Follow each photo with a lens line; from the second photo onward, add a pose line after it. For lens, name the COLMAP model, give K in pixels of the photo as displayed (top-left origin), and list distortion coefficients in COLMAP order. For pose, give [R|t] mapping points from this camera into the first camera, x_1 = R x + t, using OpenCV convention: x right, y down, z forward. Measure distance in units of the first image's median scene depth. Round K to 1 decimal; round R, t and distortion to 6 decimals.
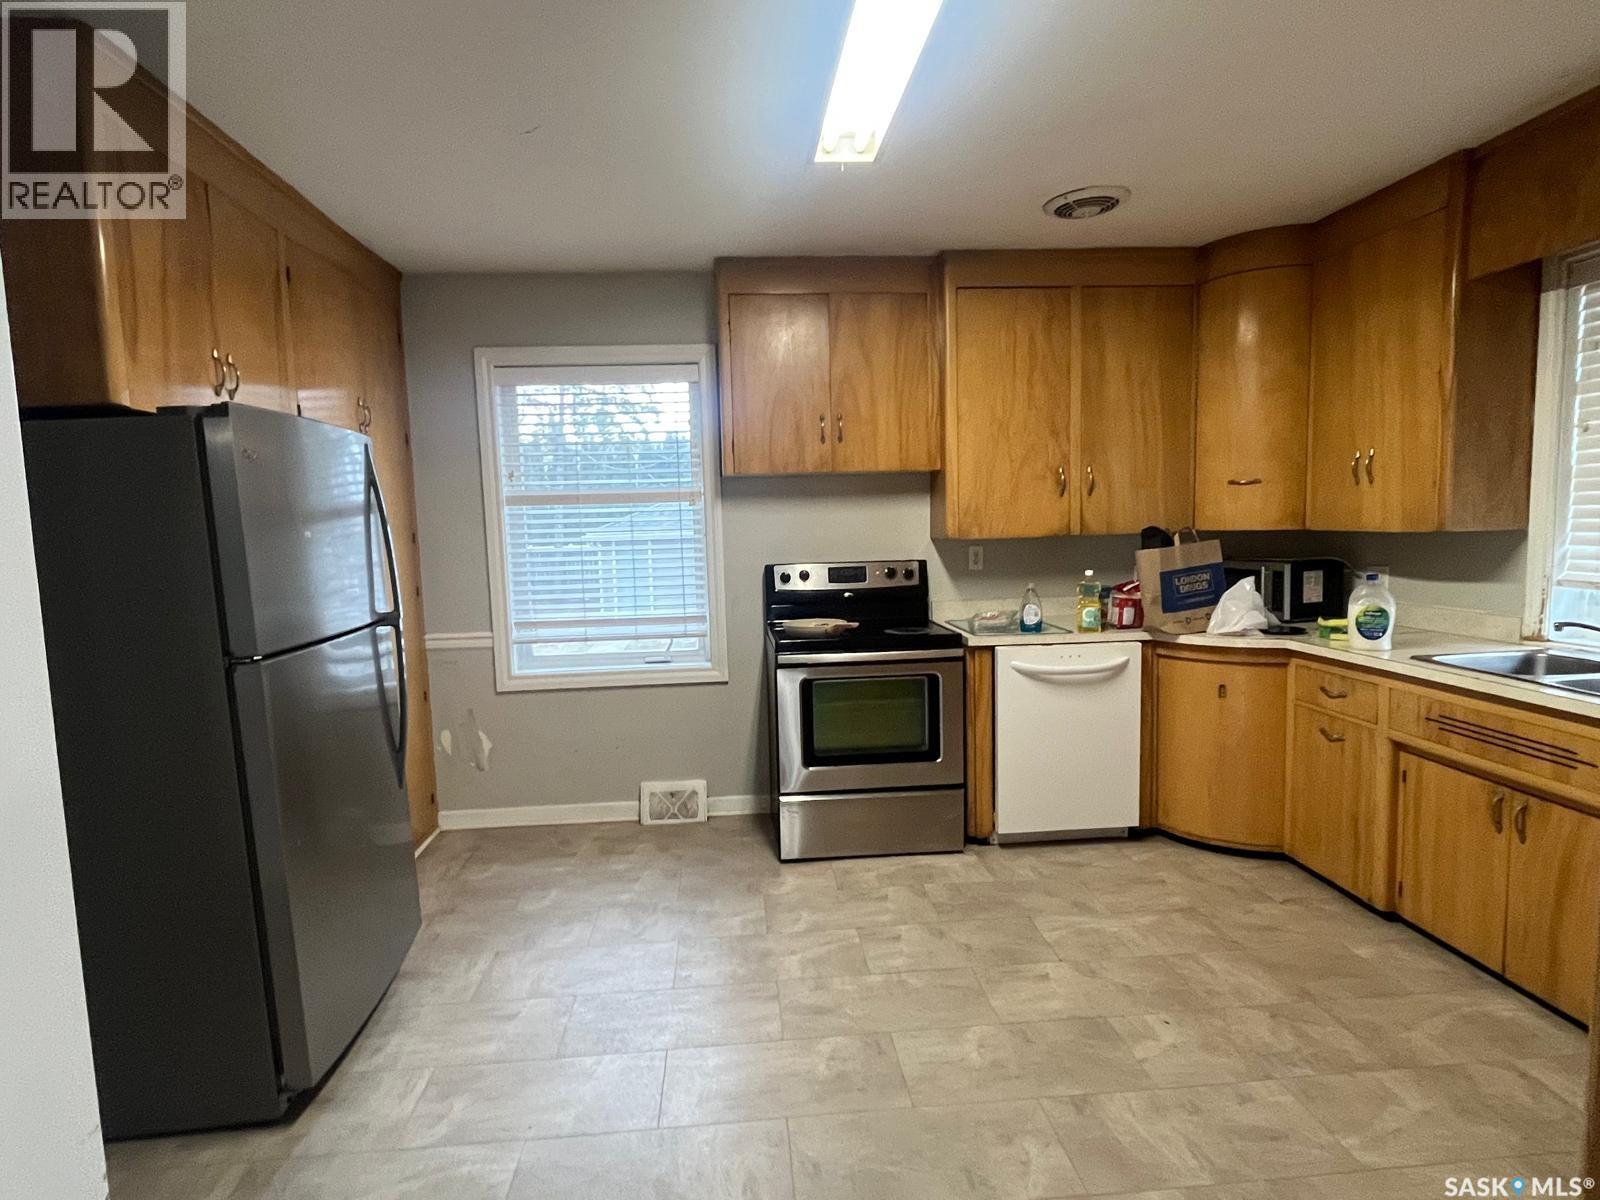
lens RADIAL K [[823.8, 0, 786.2], [0, 823.8, 599.9], [0, 0, 1]] dist [-0.002240, -0.003425]
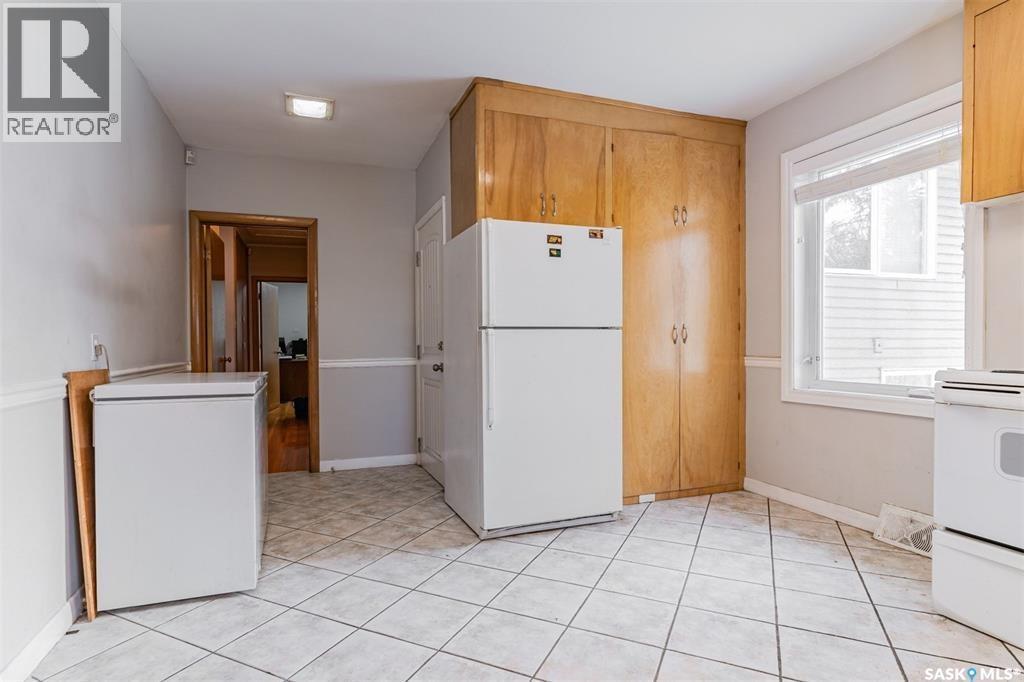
lens RADIAL K [[535.4, 0, 514.4], [0, 535.4, 348.3], [0, 0, 1]] dist [0.001157, 0.000562]
pose [[0.285353, 0.038603, -0.957645, 0.419382], [-0.088172, 0.996009, 0.013877, 0.058412], [0.954358, 0.080478, 0.287617, 0.352652]]
